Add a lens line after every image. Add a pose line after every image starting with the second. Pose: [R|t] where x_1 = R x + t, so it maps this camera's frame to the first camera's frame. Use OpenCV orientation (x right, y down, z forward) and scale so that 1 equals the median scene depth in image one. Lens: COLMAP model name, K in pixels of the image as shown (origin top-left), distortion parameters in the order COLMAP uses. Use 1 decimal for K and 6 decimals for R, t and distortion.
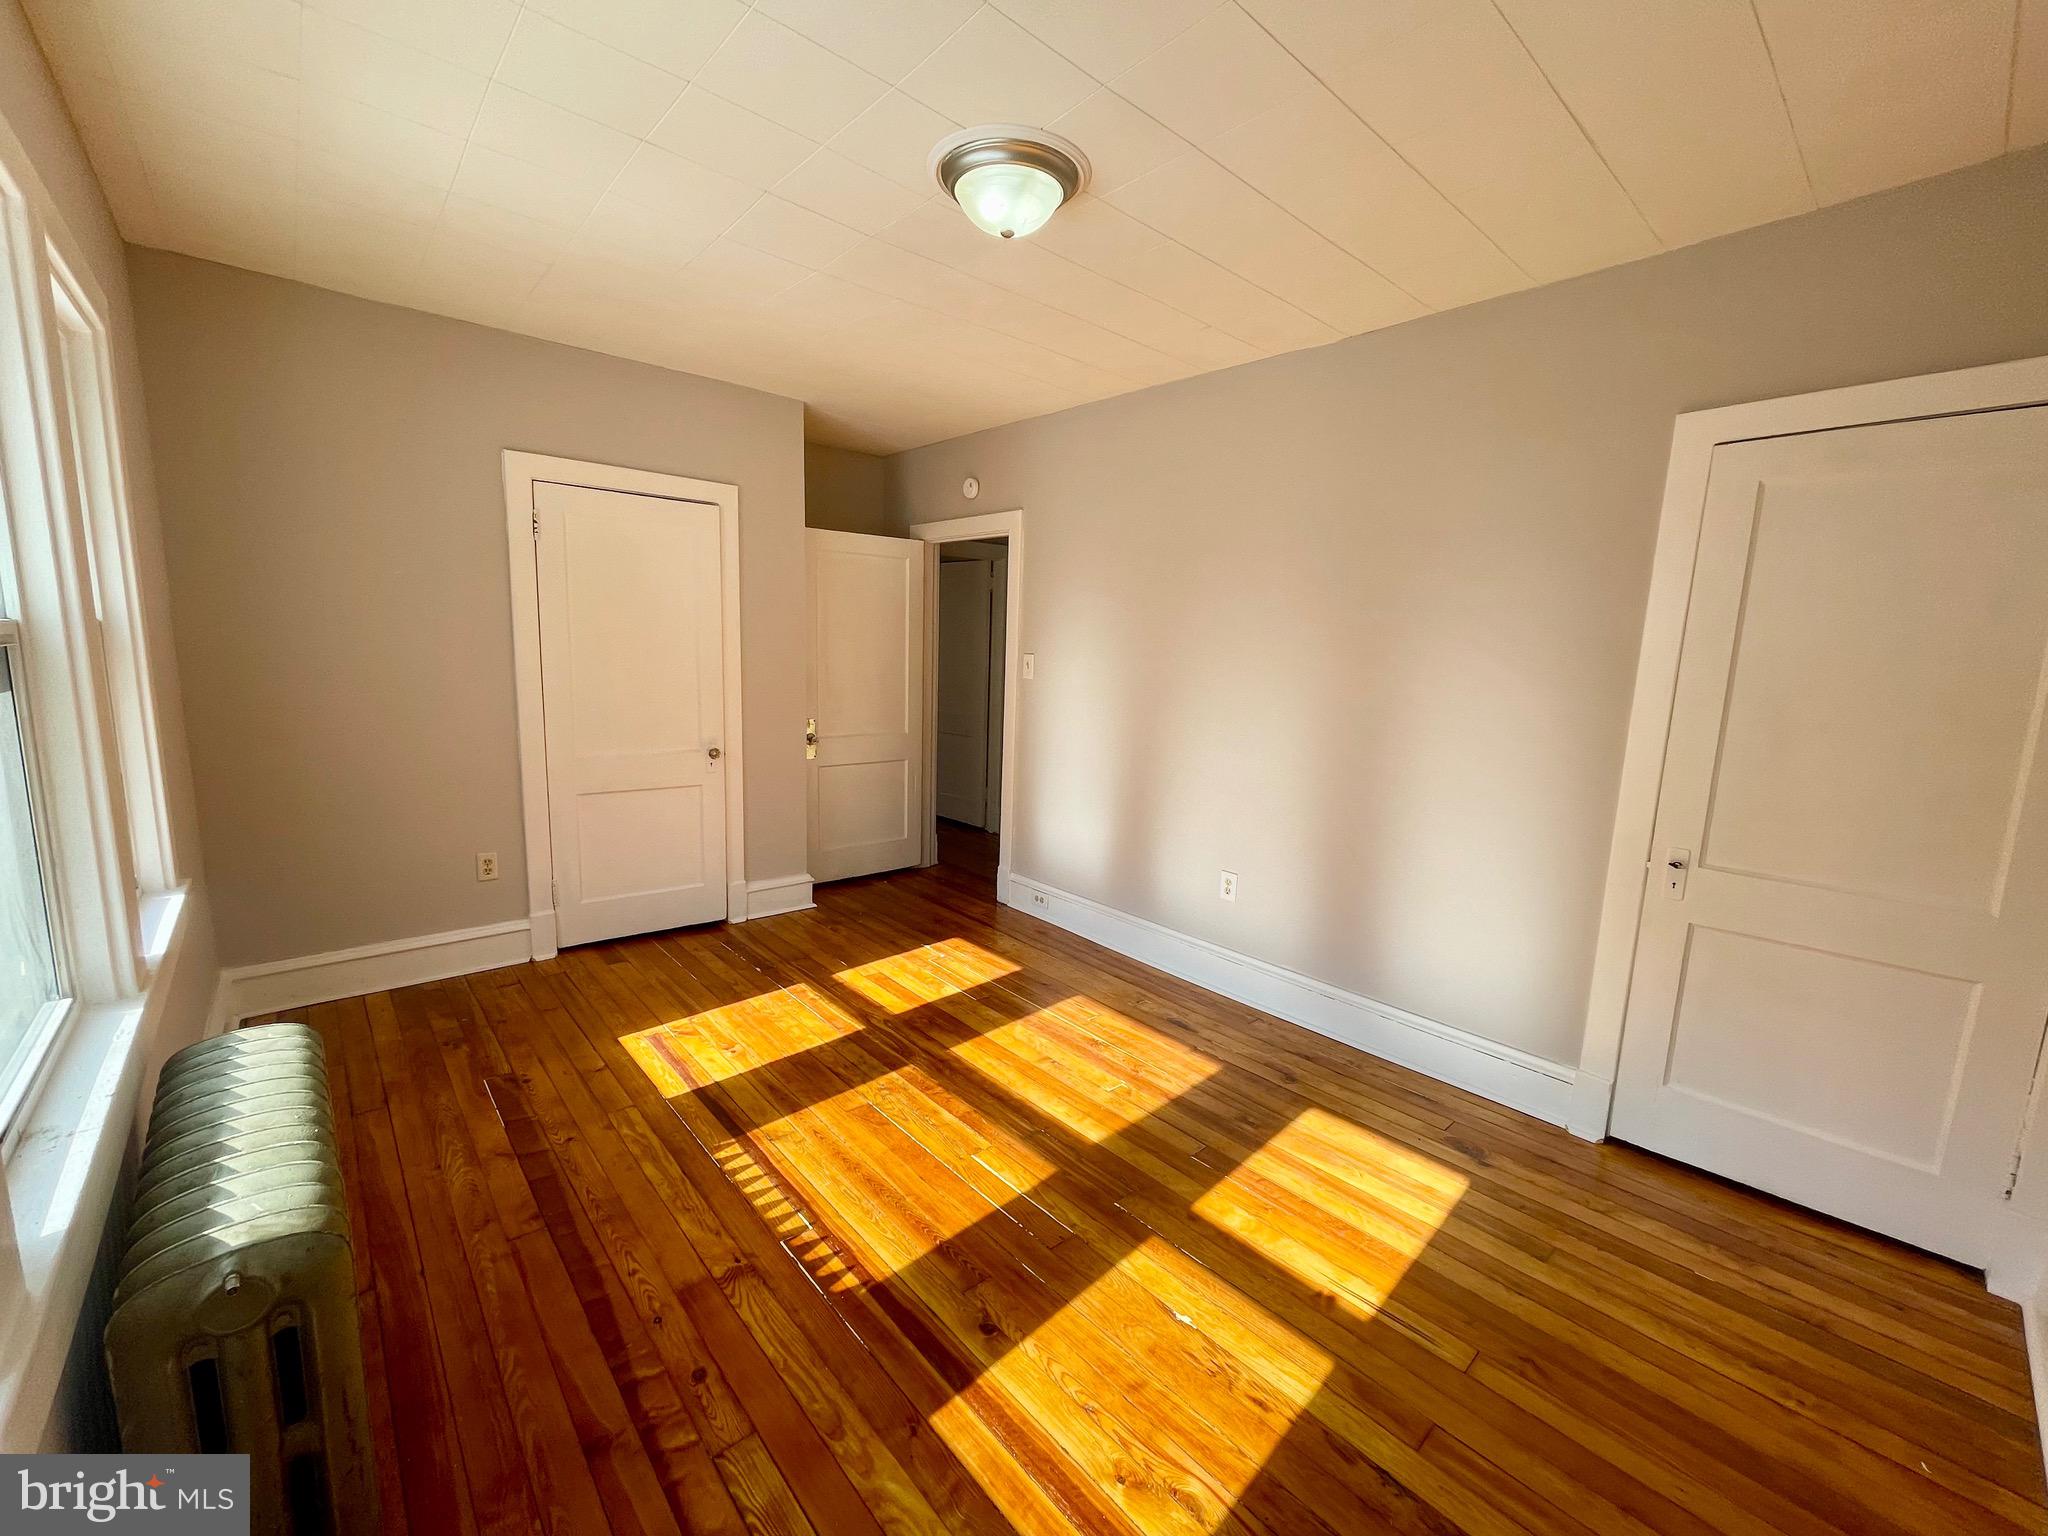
lens RADIAL K [[828.6, 0, 1024.7], [0, 828.6, 771.6], [0, 0, 1]] dist [-0.003017, 0.000276]
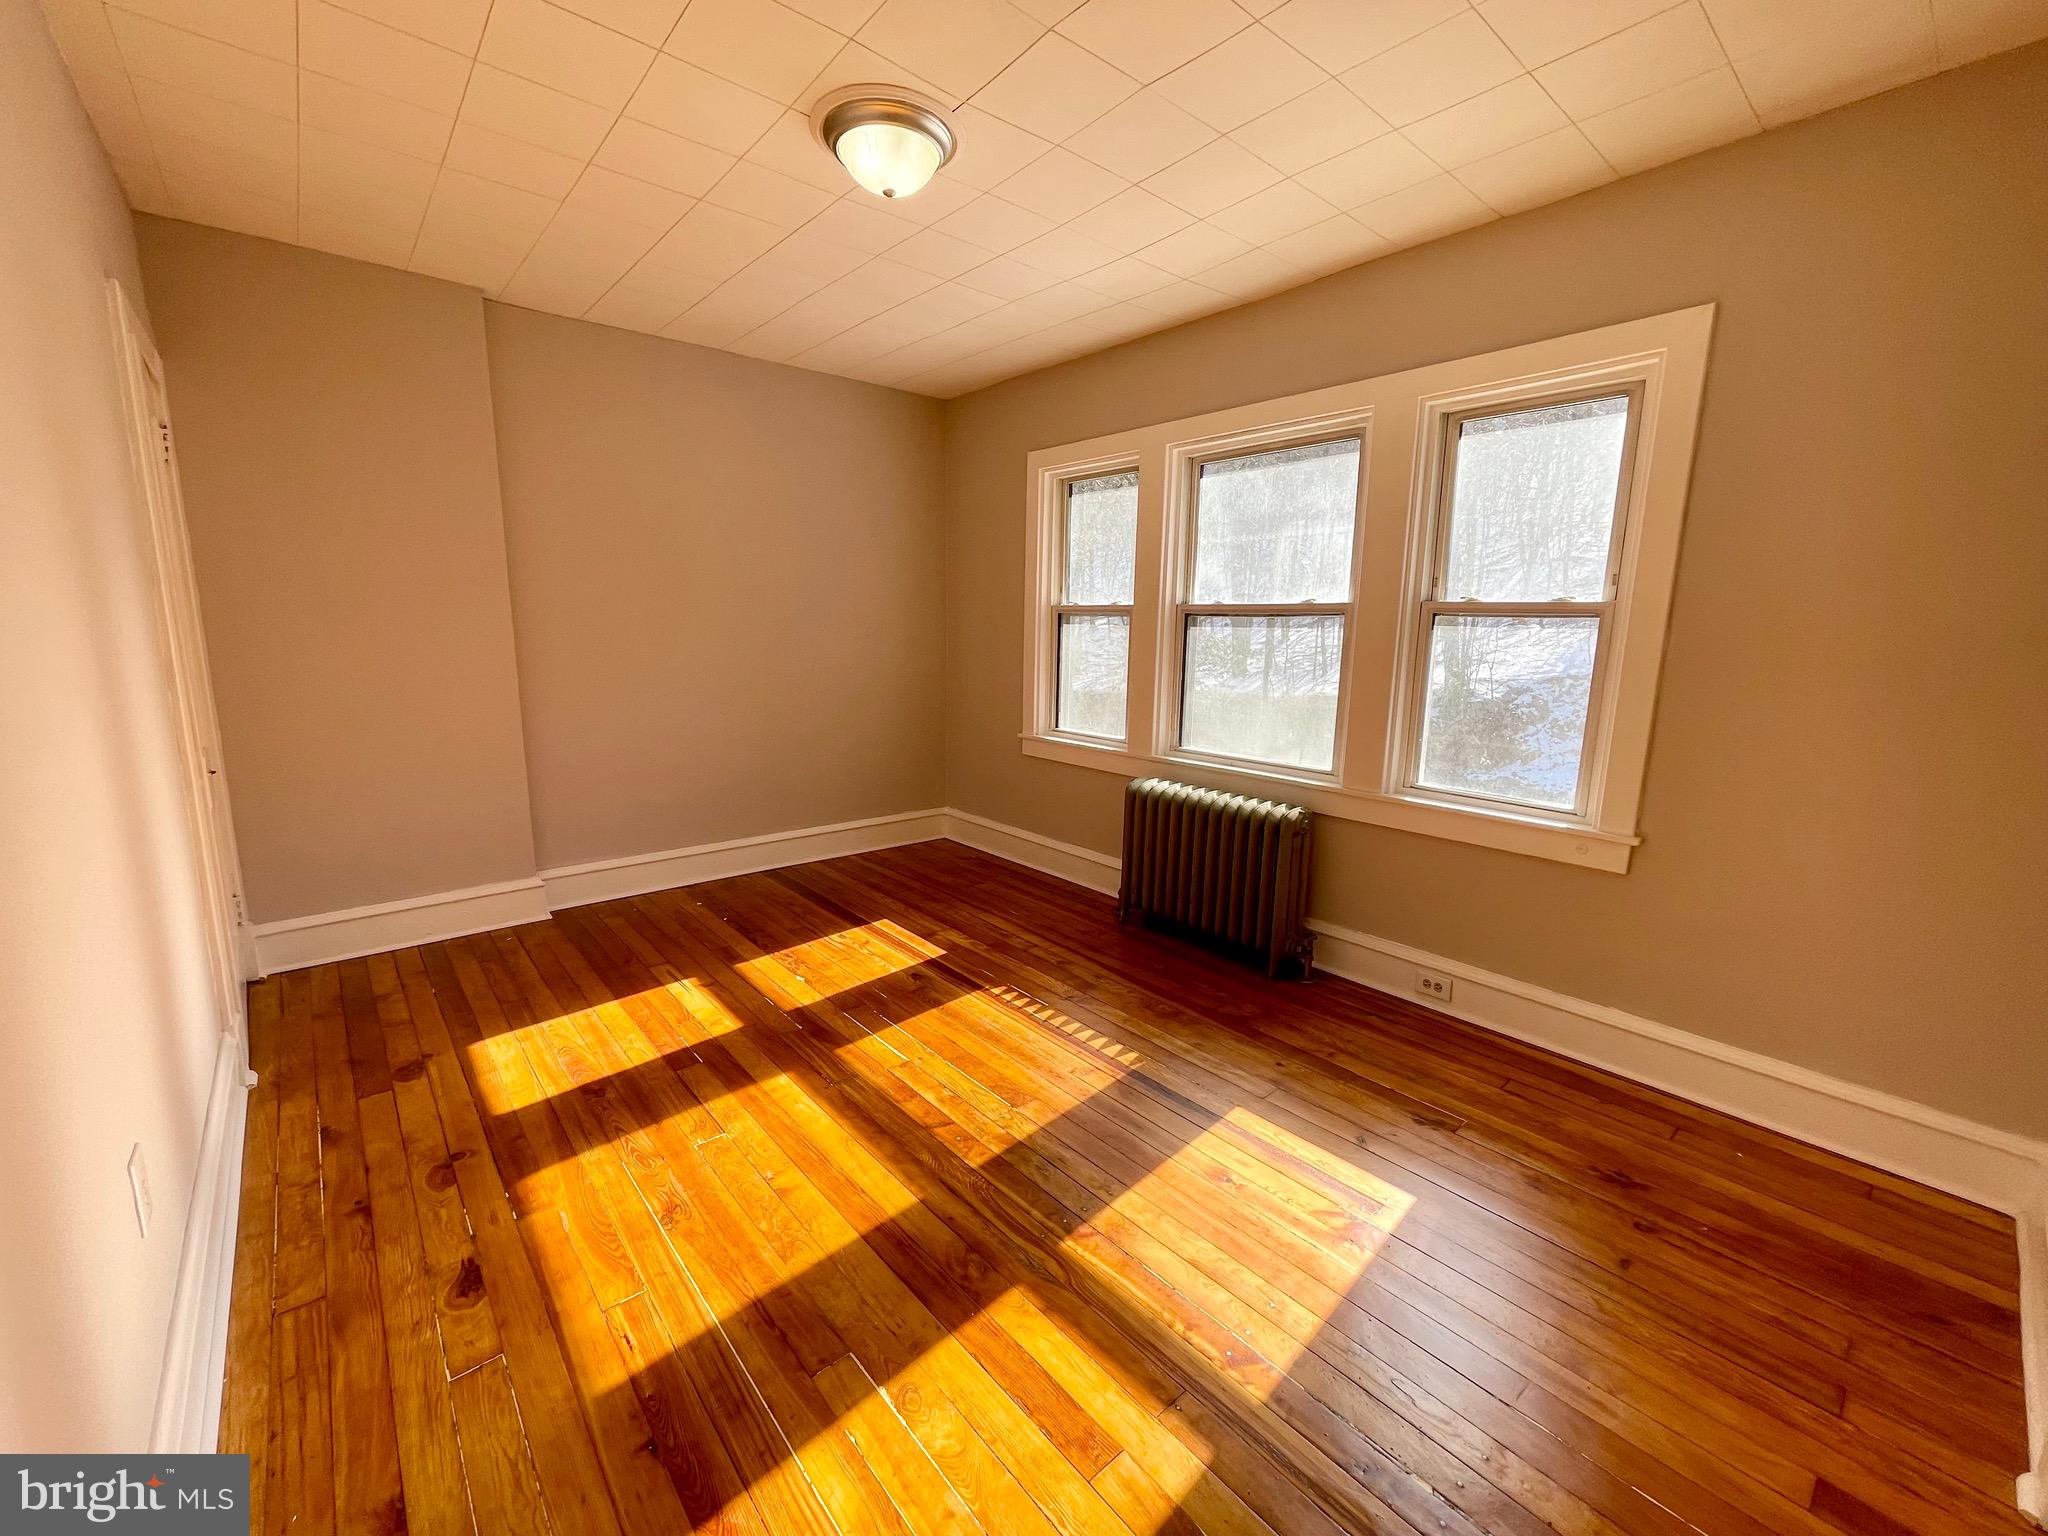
lens RADIAL K [[828.6, 0, 1022.6], [0, 828.6, 766.2], [0, 0, 1]] dist [-0.003017, 0.000276]
pose [[-0.998734, -0.049408, 0.009436, -0.205954], [-0.043812, 0.946617, 0.319370, -0.258546], [-0.024712, 0.318552, -0.947583, 1.921951]]
